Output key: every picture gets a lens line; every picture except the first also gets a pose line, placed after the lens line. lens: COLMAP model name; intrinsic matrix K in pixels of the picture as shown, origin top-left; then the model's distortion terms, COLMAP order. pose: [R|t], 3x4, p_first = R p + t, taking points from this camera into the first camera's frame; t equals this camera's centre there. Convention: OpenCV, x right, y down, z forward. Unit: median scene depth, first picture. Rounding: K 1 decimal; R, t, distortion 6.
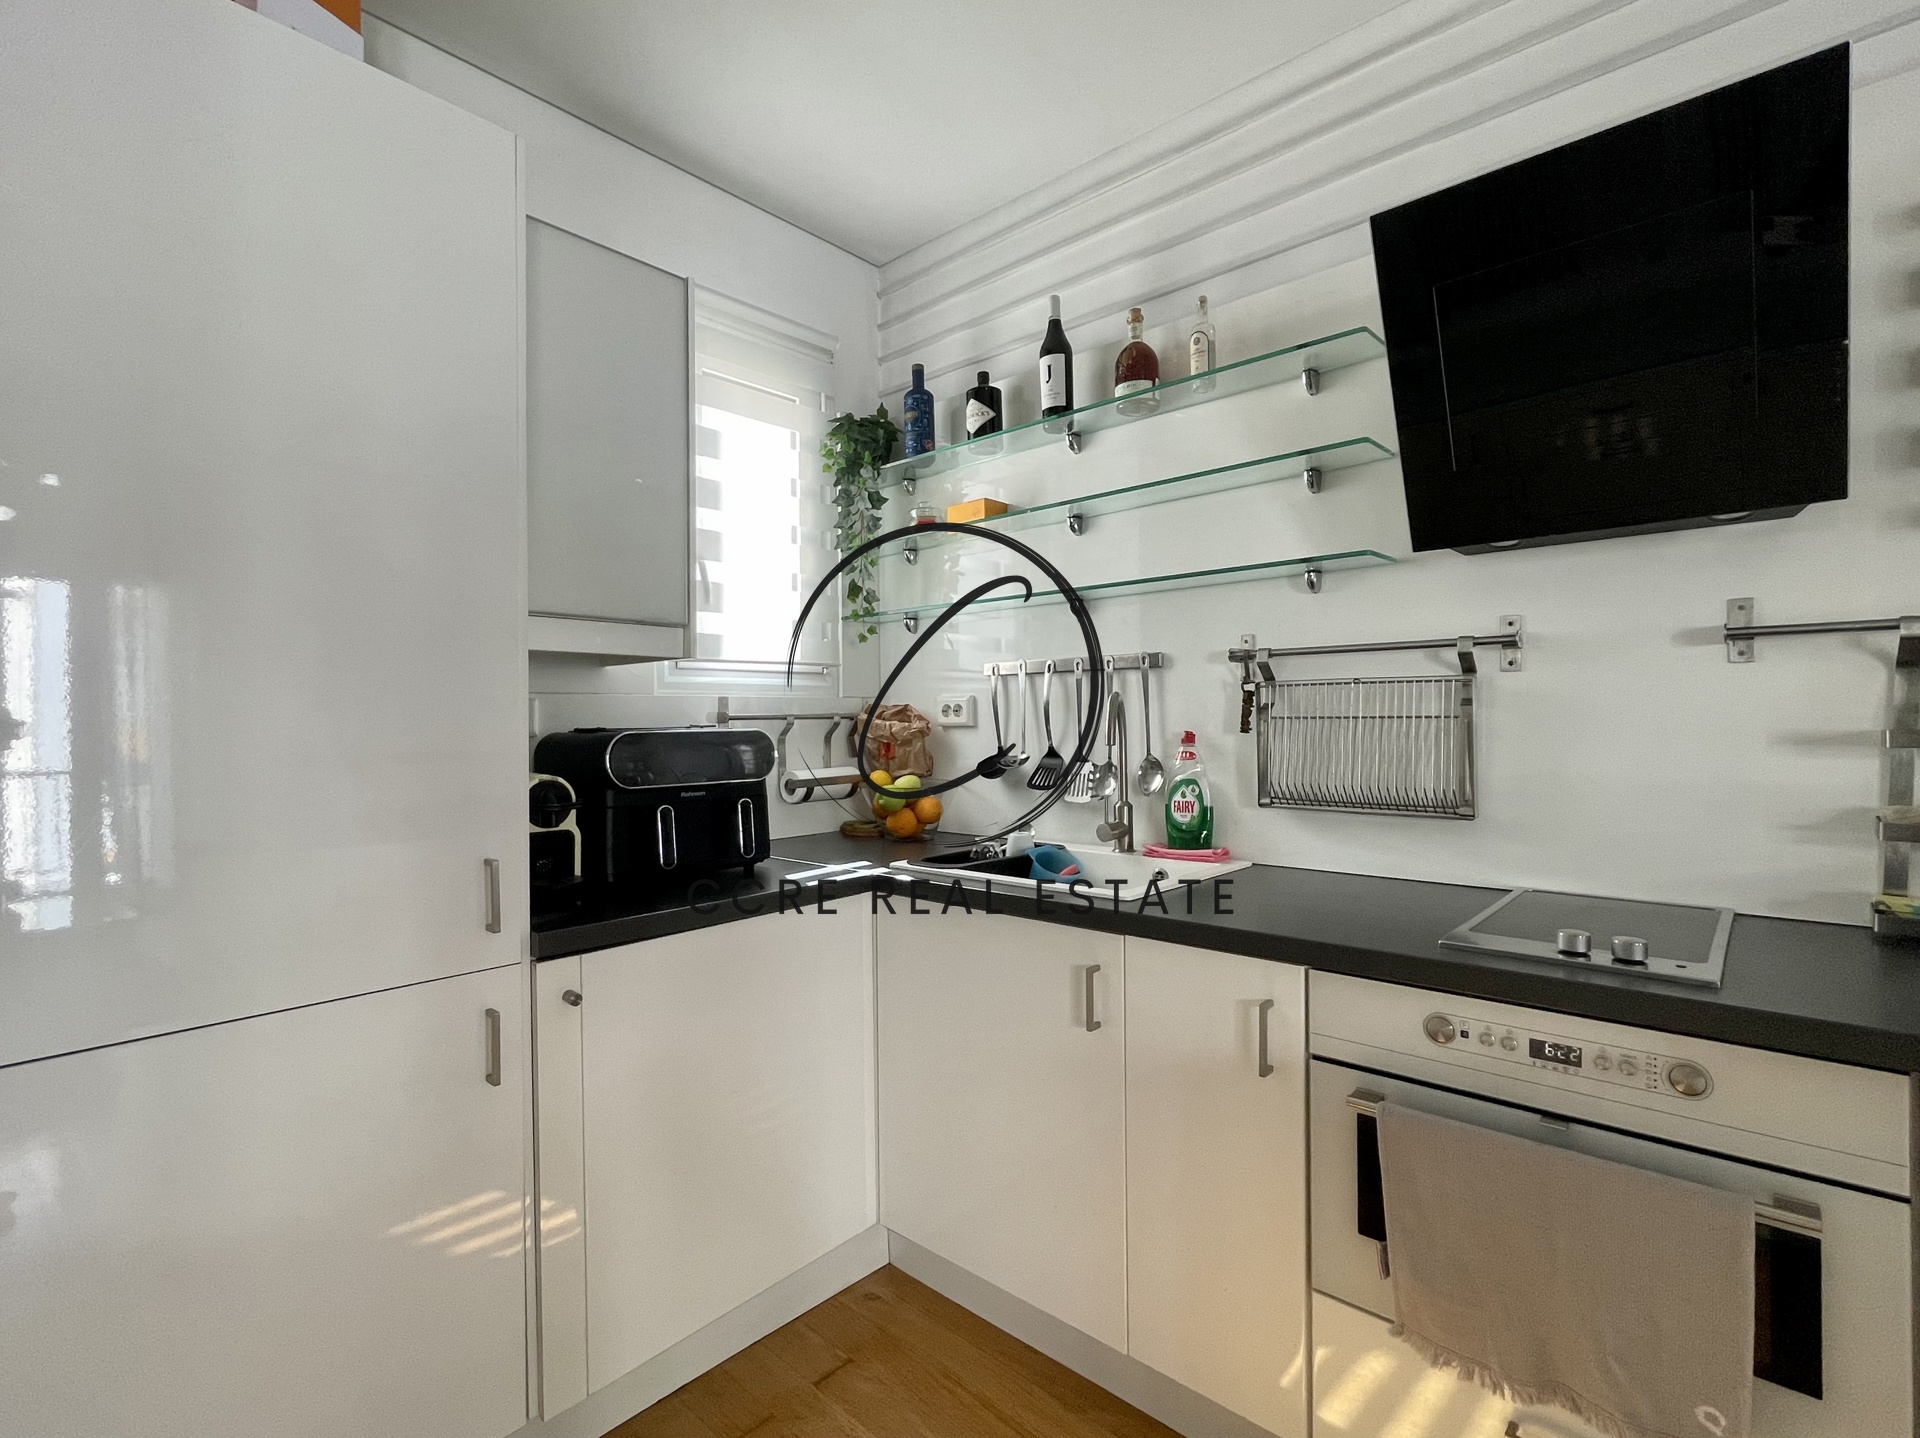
lens RADIAL K [[900.7, 0, 959.8], [0, 900.7, 711.8], [0, 0, 1]] dist [-0.002271, -0.000190]
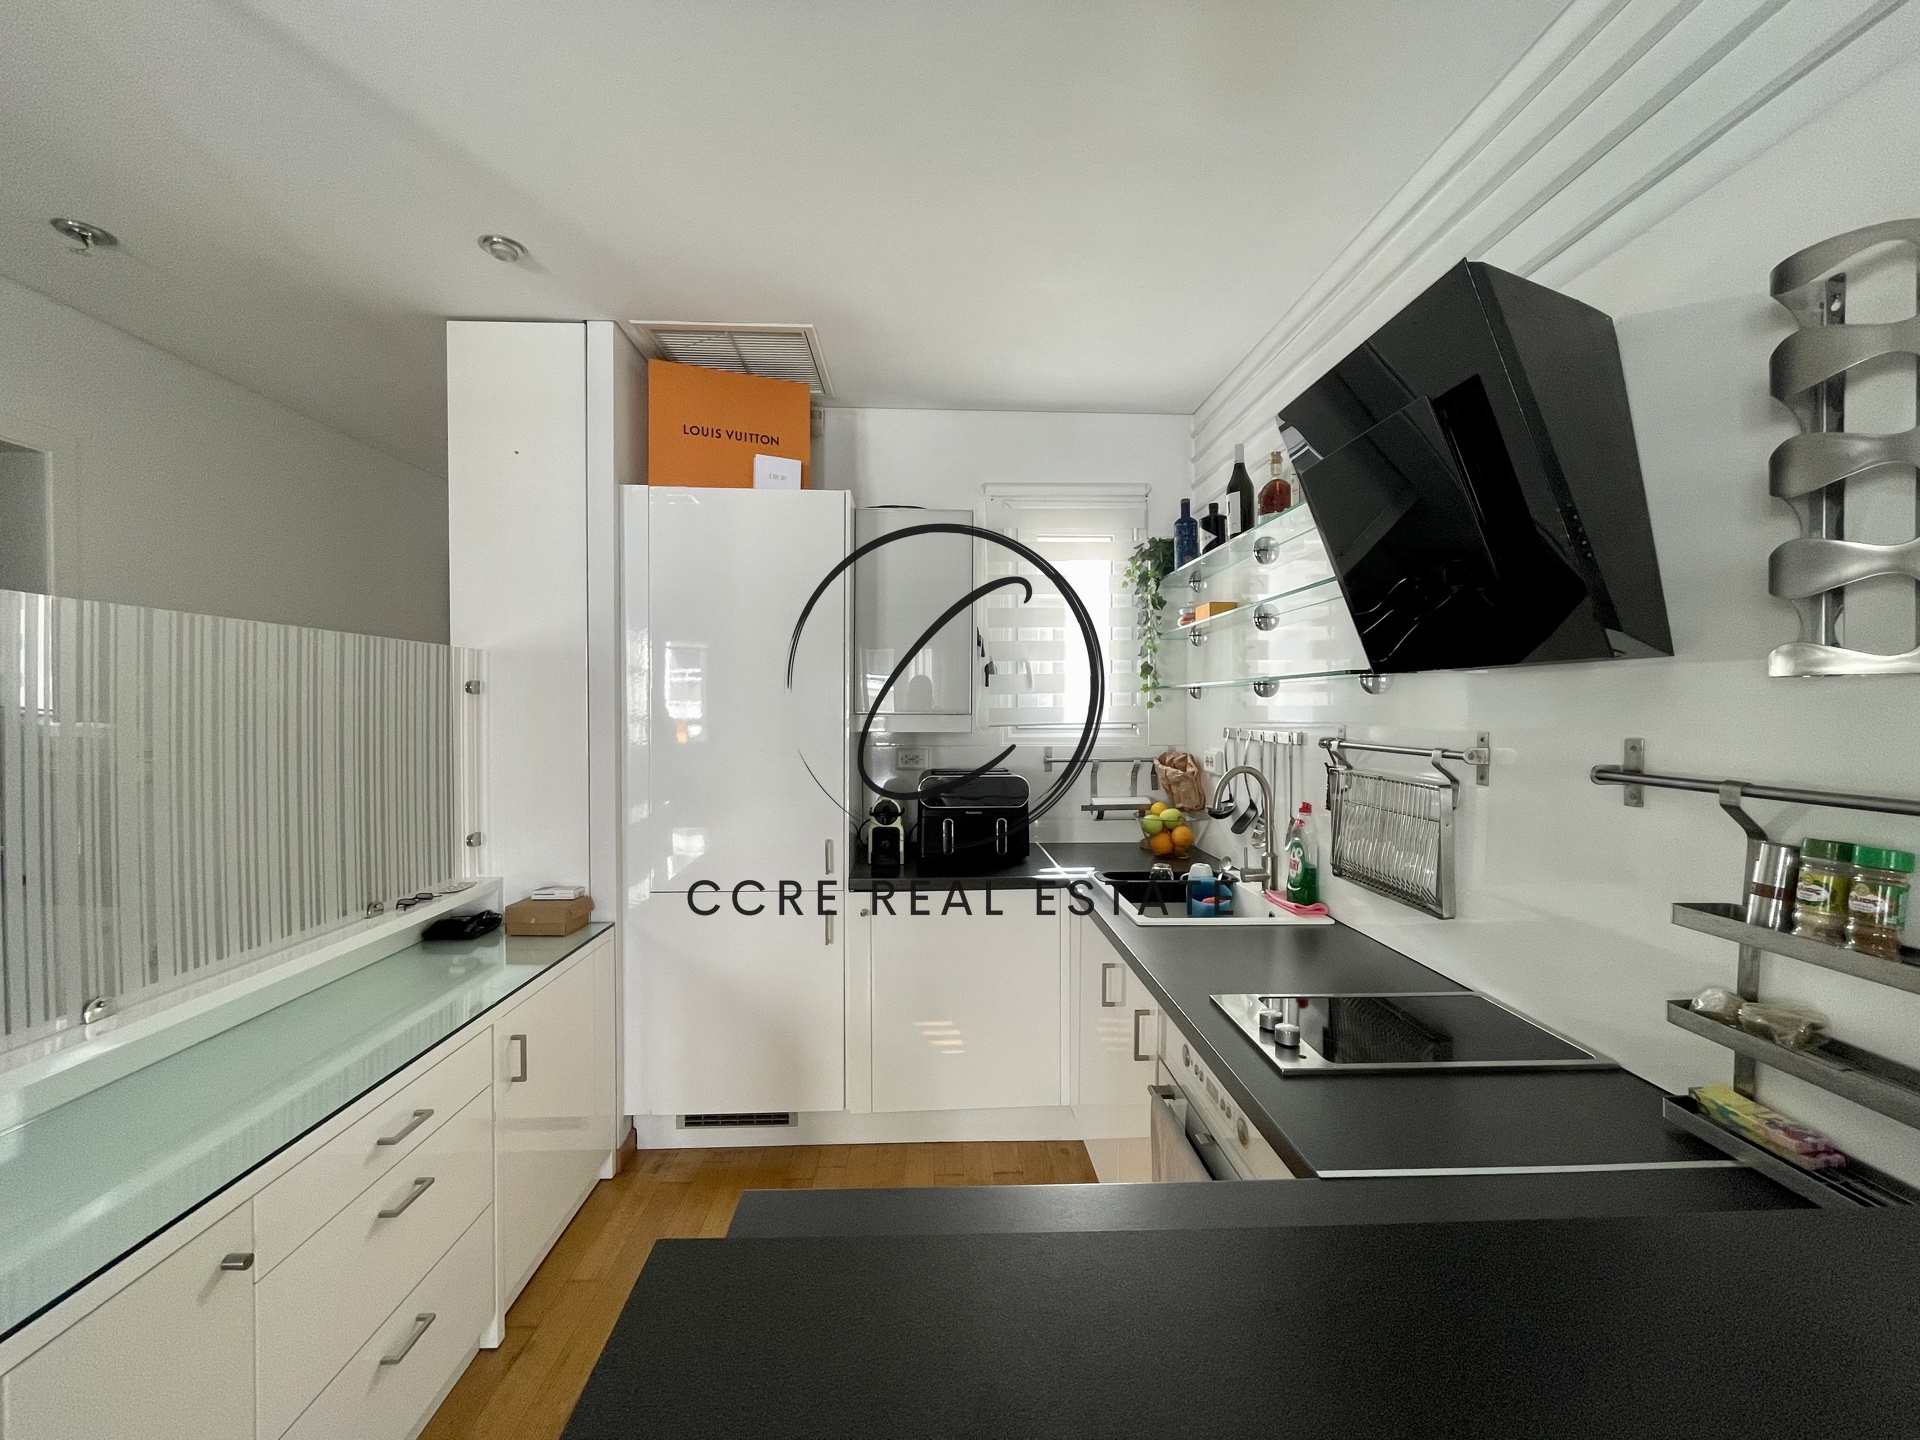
lens RADIAL K [[785.1, 0, 973.0], [0, 785.1, 701.4], [0, 0, 1]] dist [-0.007053, -0.000107]
pose [[0.701479, 0.009556, -0.712626, 0.609811], [-0.002677, 0.999938, 0.010774, -0.108825], [0.712685, -0.005650, 0.701462, -0.037726]]
